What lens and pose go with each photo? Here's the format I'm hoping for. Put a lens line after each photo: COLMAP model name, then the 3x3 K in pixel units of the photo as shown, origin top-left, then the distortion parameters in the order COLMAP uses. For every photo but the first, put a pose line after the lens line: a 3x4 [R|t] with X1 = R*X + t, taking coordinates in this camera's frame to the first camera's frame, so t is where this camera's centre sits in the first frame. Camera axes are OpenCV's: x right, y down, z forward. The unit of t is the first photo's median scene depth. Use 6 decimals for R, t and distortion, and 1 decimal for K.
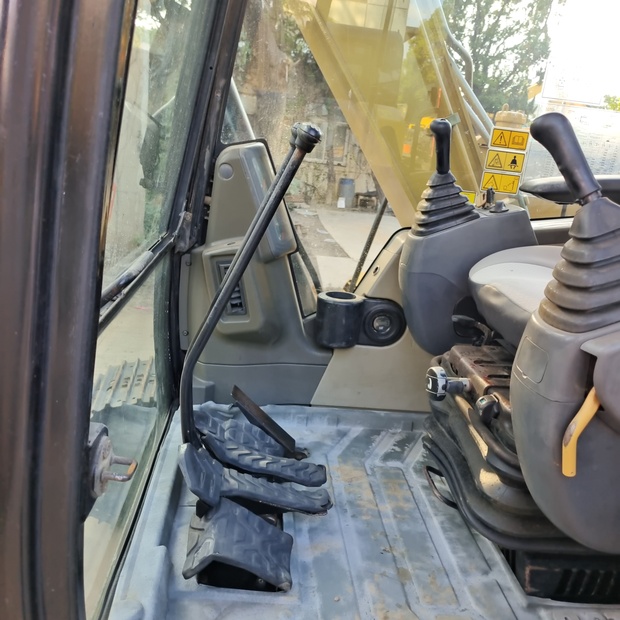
lens RADIAL K [[564.3, 0, 318.8], [0, 564.3, 311.6], [0, 0, 1]] dist [0.035644, 0.017183]
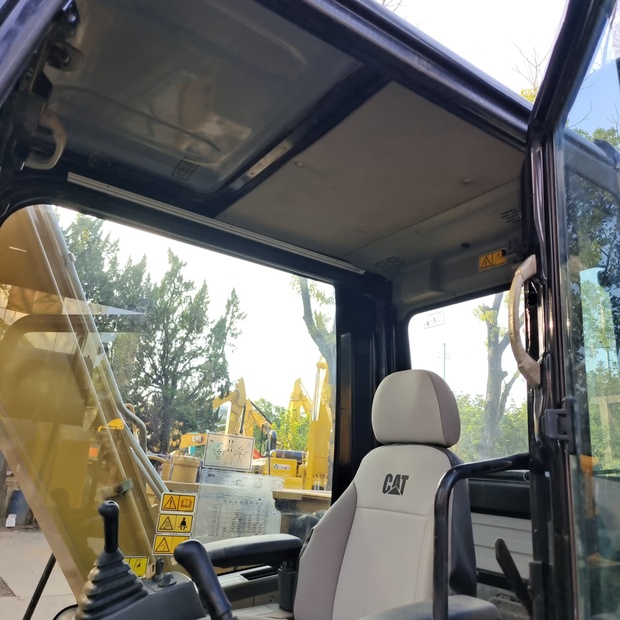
lens RADIAL K [[562.8, 0, 318.2], [0, 562.8, 309.9], [0, 0, 1]] dist [0.025000, 0.004738]
pose [[0.872750, 0.107258, 0.476239, 0.009481], [0.142502, 0.877097, -0.458686, -0.088596], [-0.466906, 0.468184, 0.750202, -0.123127]]
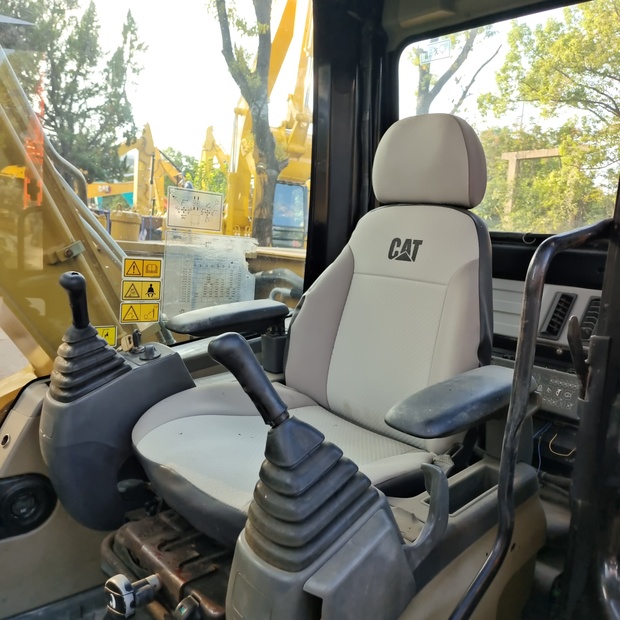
lens RADIAL K [[562.8, 0, 318.2], [0, 562.8, 309.9], [0, 0, 1]] dist [0.025000, 0.004738]
pose [[0.787029, -0.119756, 0.605180, -0.013364], [0.168739, 0.985357, -0.024456, -0.159717], [-0.593390, 0.121365, 0.795713, 0.082031]]
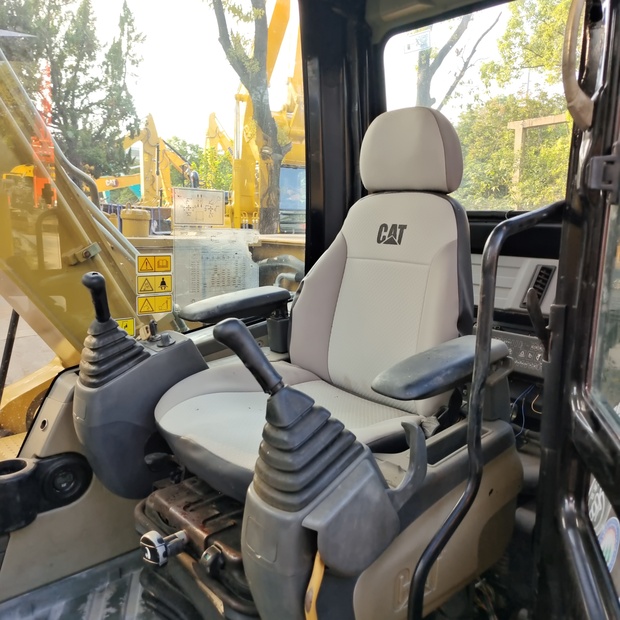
lens RADIAL K [[563.7, 0, 319.4], [0, 563.7, 311.7], [0, 0, 1]] dist [0.017715, 0.016080]
pose [[0.792091, -0.183238, 0.582250, -0.042418], [0.221064, 0.975240, 0.006180, -0.155582], [-0.568966, 0.123820, 0.812986, 0.000600]]
